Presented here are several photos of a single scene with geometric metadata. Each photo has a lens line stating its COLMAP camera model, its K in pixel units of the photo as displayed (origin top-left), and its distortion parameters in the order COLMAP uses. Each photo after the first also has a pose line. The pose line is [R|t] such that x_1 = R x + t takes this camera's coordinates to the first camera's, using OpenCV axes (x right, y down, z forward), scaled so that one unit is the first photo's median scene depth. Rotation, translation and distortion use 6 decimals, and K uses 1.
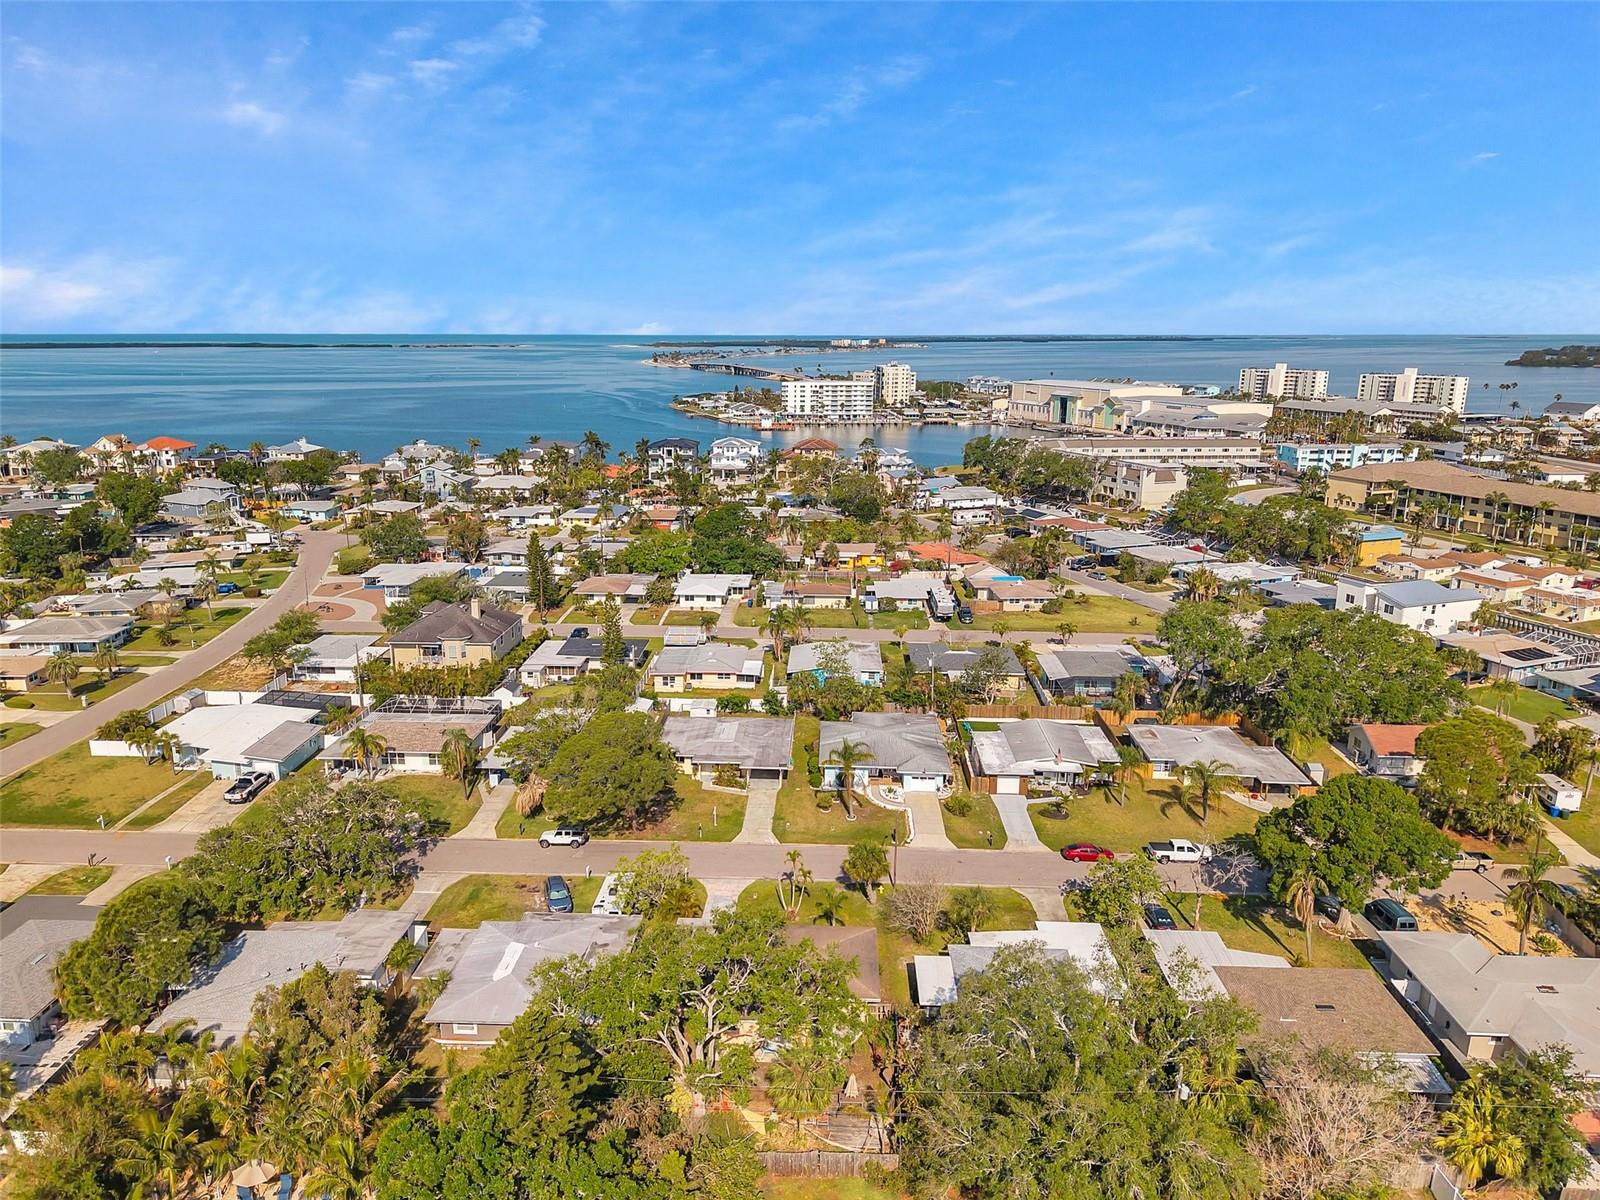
lens RADIAL K [[1012.6, 0, 802.7], [0, 1012.6, 623.0], [0, 0, 1]] dist [0.151657, -0.150201]
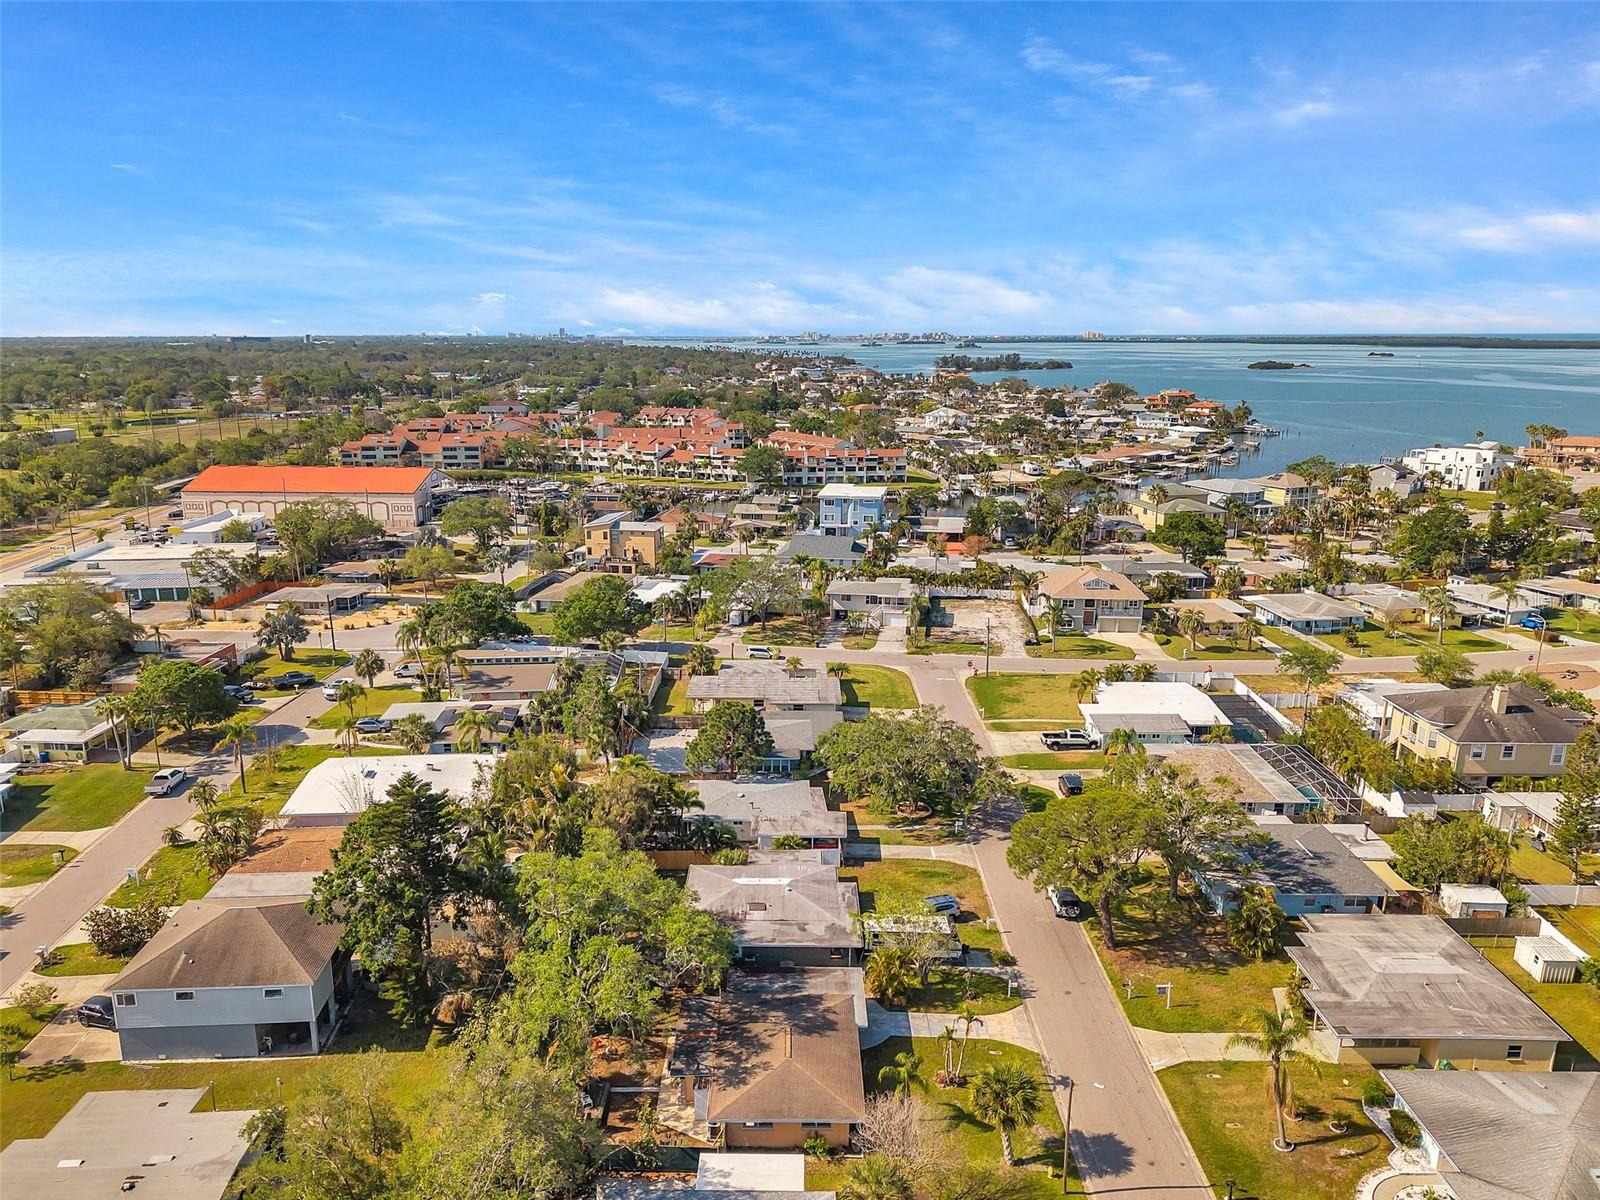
lens RADIAL K [[1084.4, 0, 788.3], [0, 1084.4, 598.8], [0, 0, 1]] dist [0.042866, -0.046489]
pose [[0.037146, 0.236806, -0.970847, 0.418422], [-0.266203, 0.938757, 0.218793, -0.121470], [0.963201, 0.250315, 0.097909, 0.432772]]
